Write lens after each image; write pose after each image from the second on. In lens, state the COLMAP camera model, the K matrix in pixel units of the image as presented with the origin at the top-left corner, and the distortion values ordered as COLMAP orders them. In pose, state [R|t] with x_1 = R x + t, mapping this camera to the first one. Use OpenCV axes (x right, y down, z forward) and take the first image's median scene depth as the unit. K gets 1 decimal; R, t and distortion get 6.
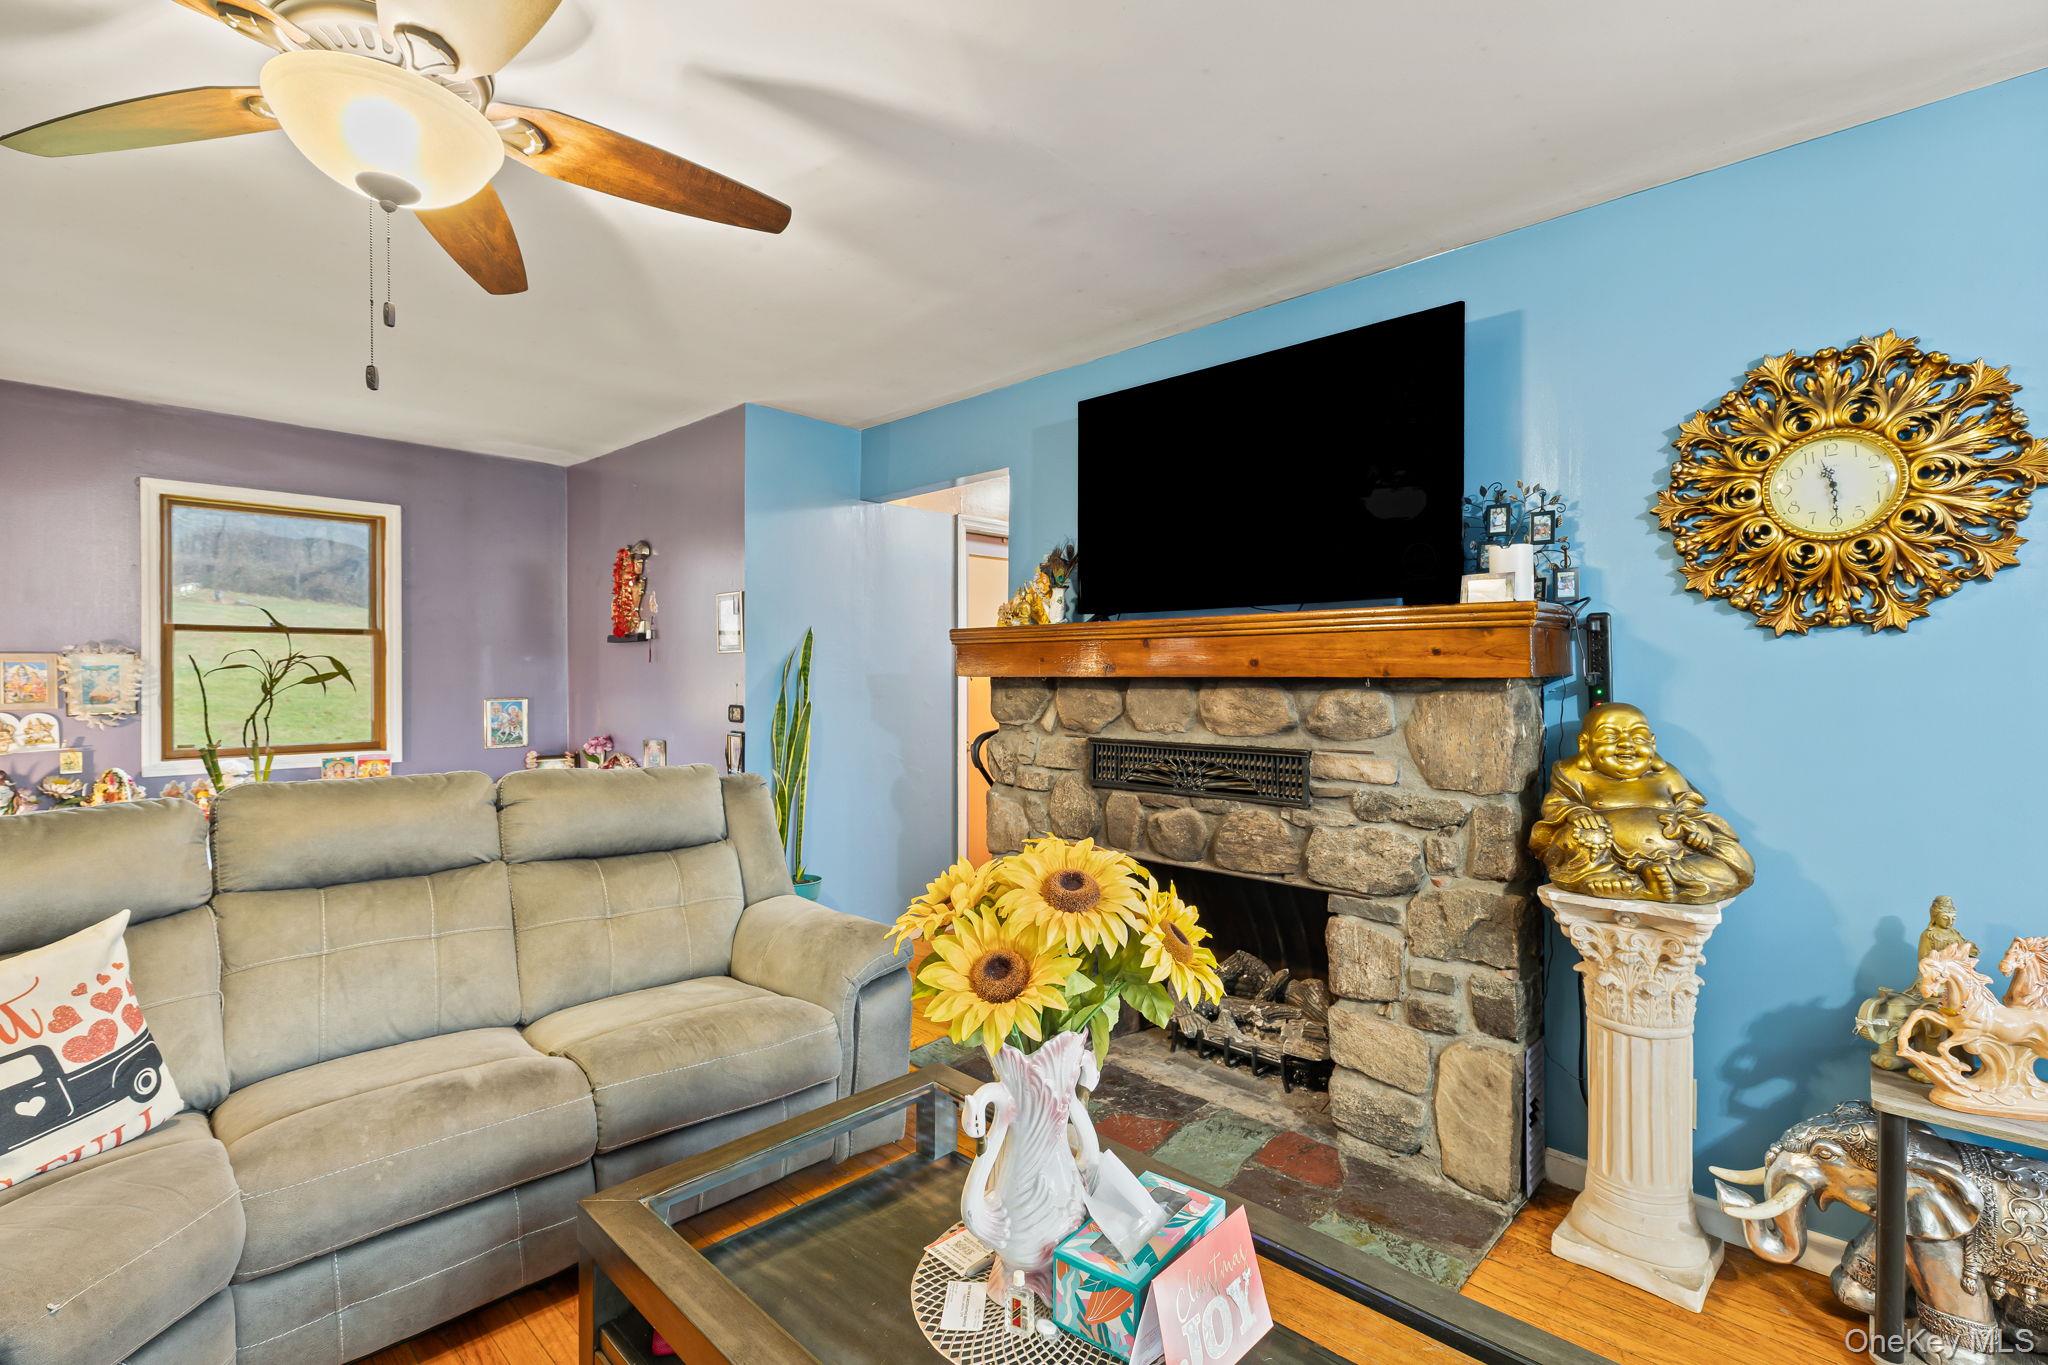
lens RADIAL K [[925.7, 0, 1032.0], [0, 925.7, 681.7], [0, 0, 1]] dist [0.000896, 0.000658]
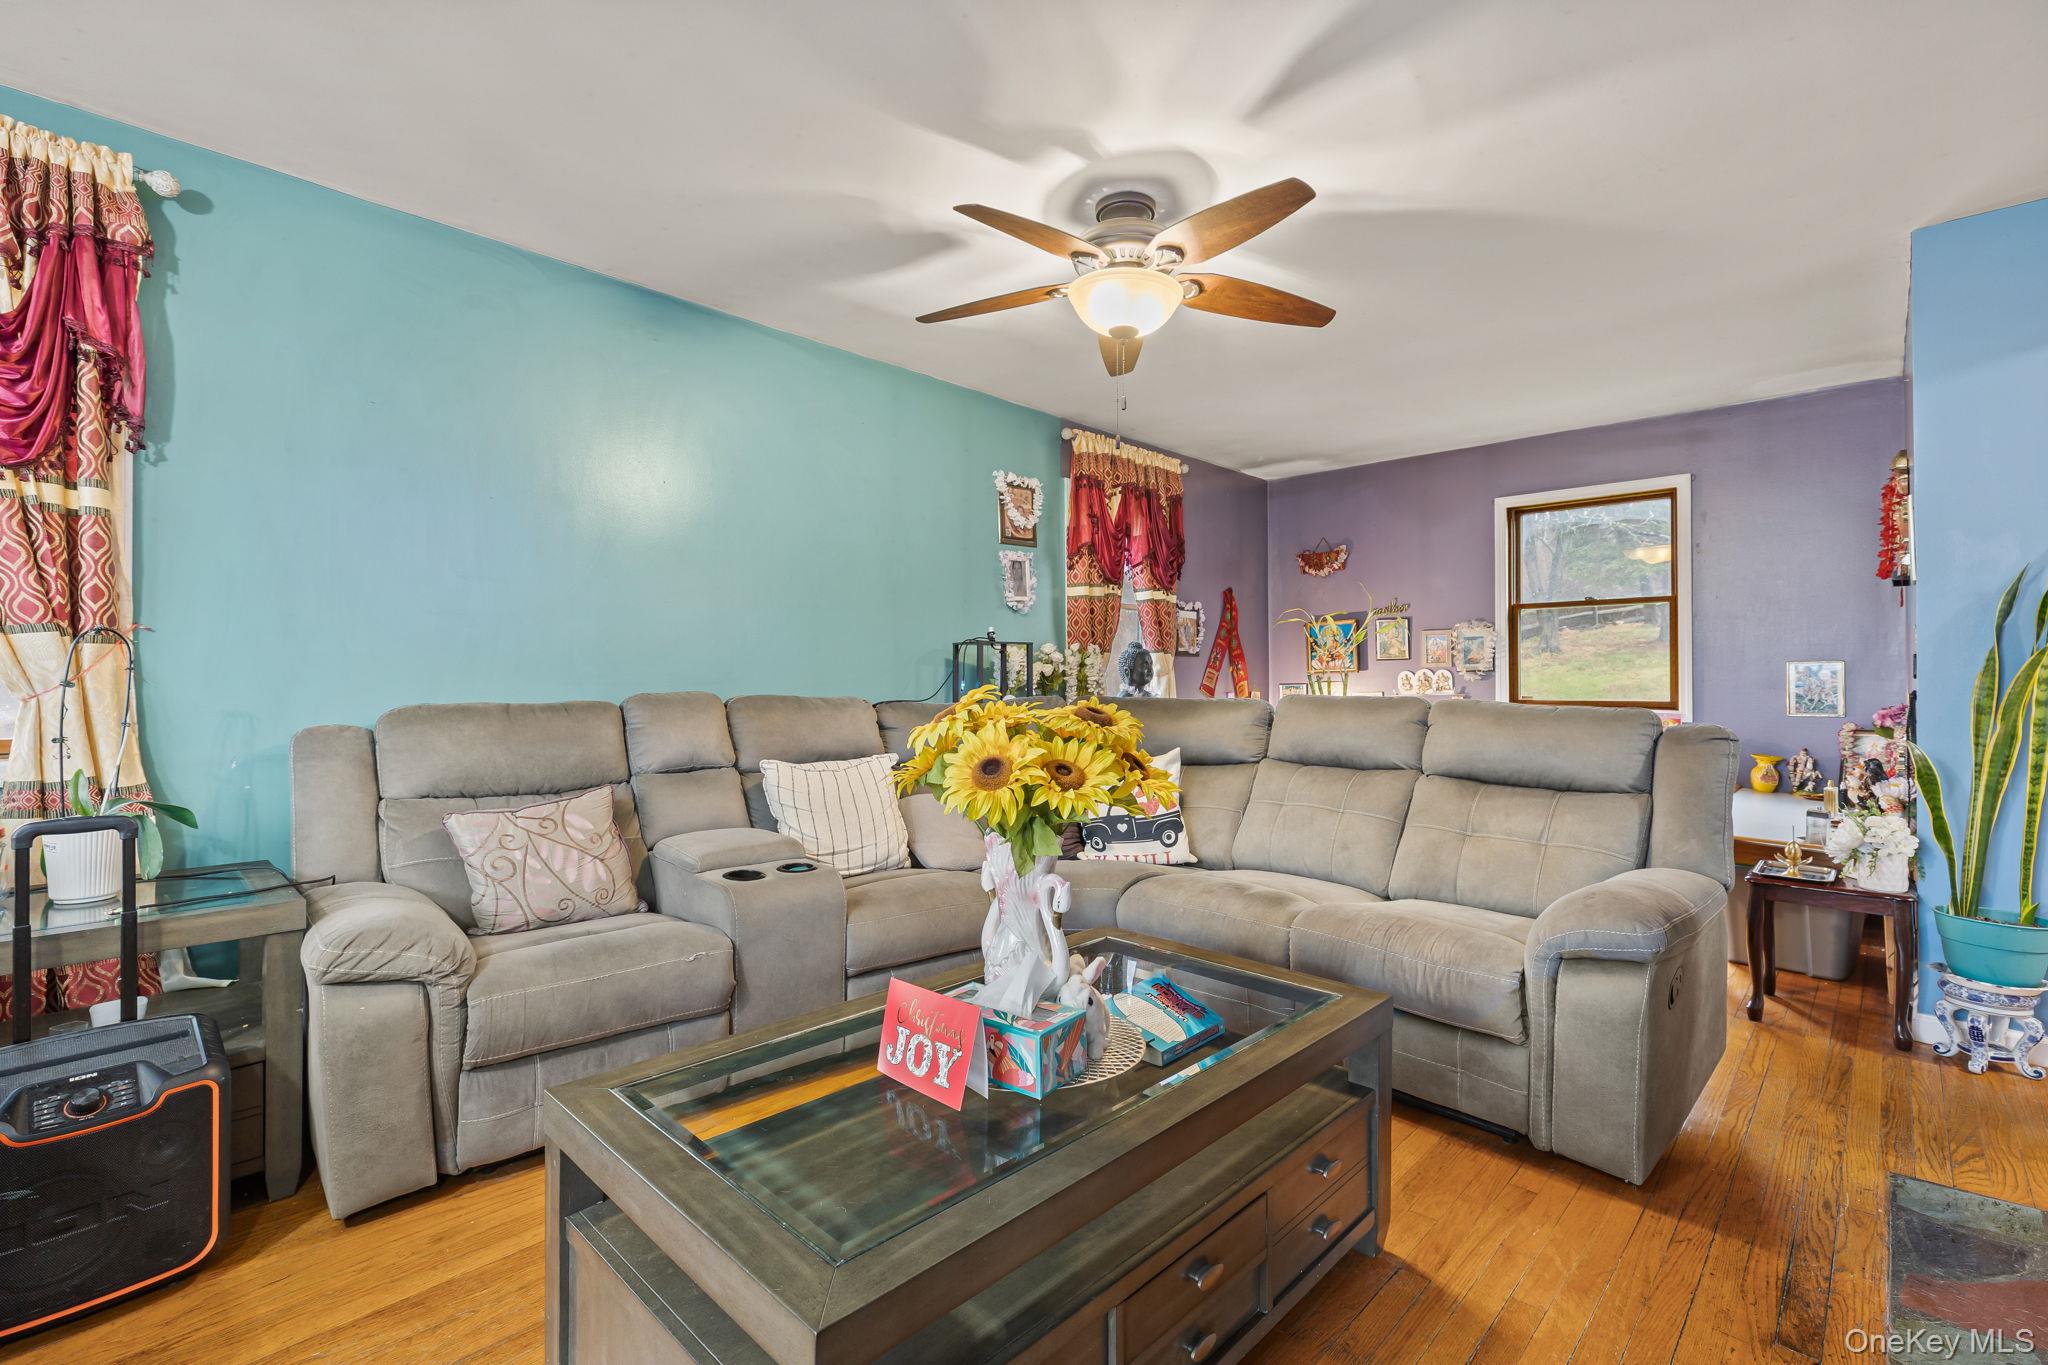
lens RADIAL K [[925.7, 0, 1031.6], [0, 925.7, 679.4], [0, 0, 1]] dist [0.000896, 0.000658]
pose [[-0.000616, 0.001924, -0.999998, 0.420006], [-0.004613, 0.999988, 0.001926, 0.048771], [0.999989, 0.004615, -0.000607, 0.325672]]
